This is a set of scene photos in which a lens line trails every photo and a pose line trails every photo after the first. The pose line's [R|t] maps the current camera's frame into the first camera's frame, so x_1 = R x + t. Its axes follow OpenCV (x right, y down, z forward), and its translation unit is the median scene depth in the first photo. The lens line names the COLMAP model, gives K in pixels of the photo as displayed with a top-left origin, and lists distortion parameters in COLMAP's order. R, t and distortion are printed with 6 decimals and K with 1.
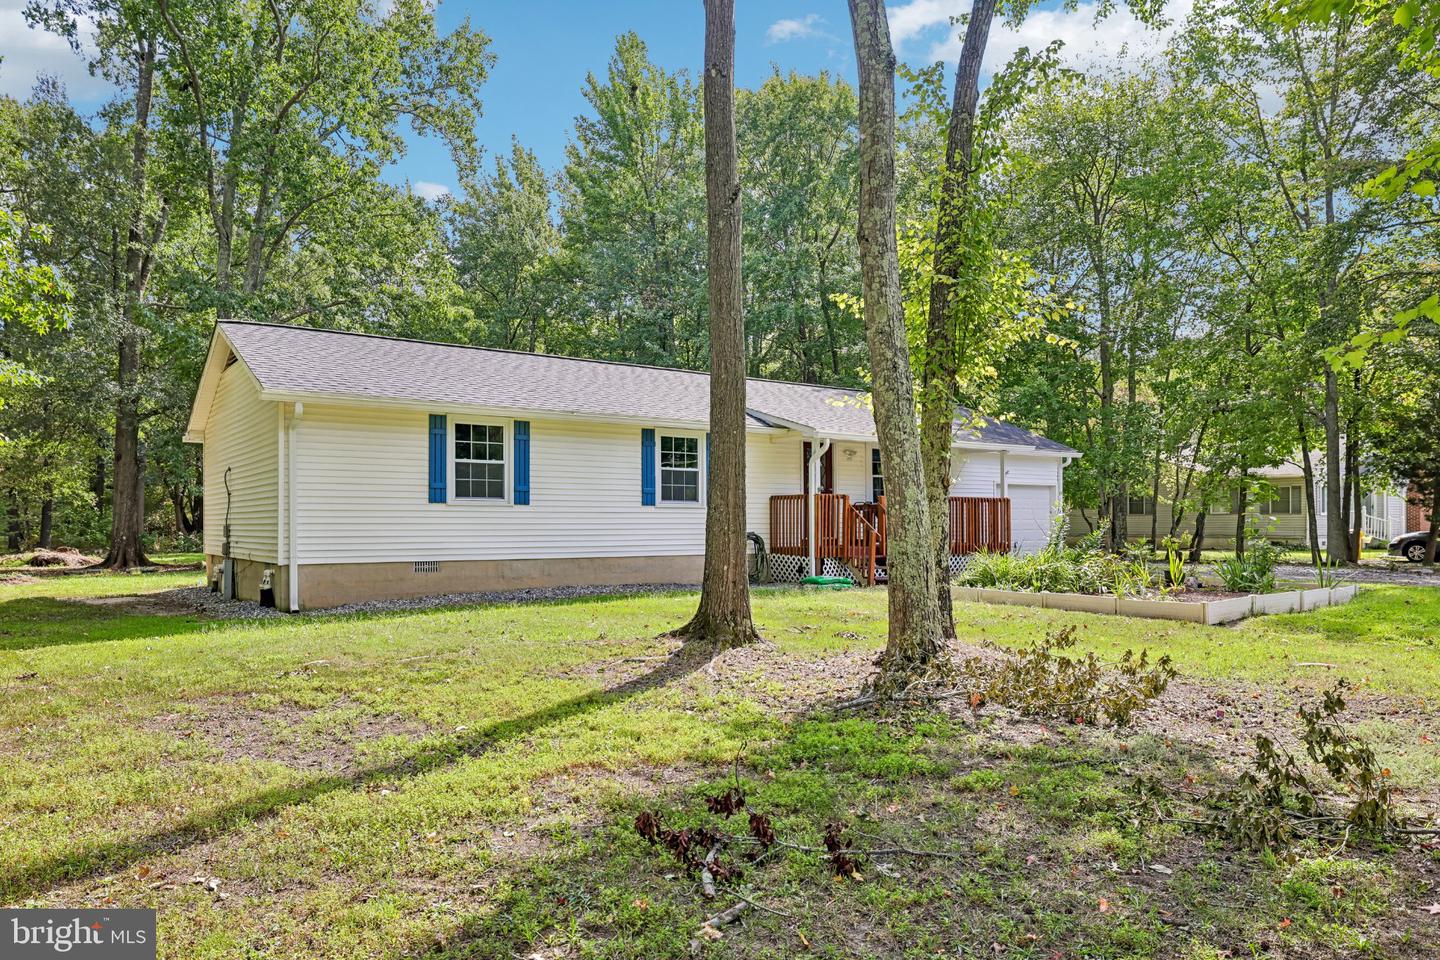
lens RADIAL K [[954.7, 0, 719.8], [0, 954.7, 529.2], [0, 0, 1]] dist [0.003311, -0.000578]
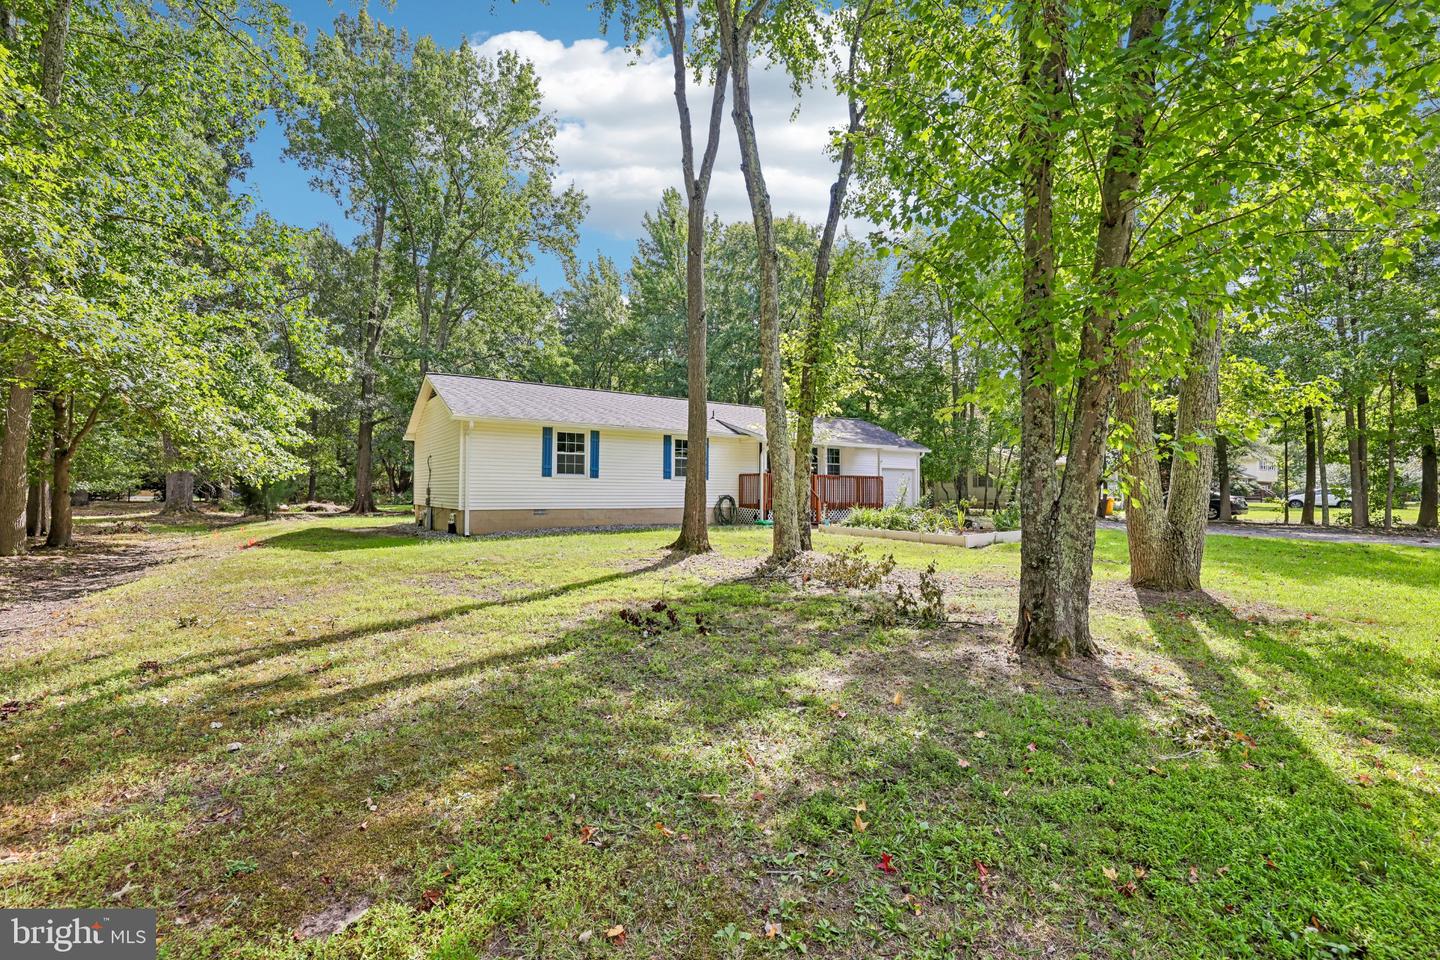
lens RADIAL K [[628.1, 0, 723.7], [0, 628.1, 483.4], [0, 0, 1]] dist [0.000123, 0.000131]
pose [[0.999754, 0.009205, -0.020195, 0.043981], [-0.009539, 0.999818, -0.016532, 0.001166], [0.020039, 0.016720, 0.999659, -0.125143]]
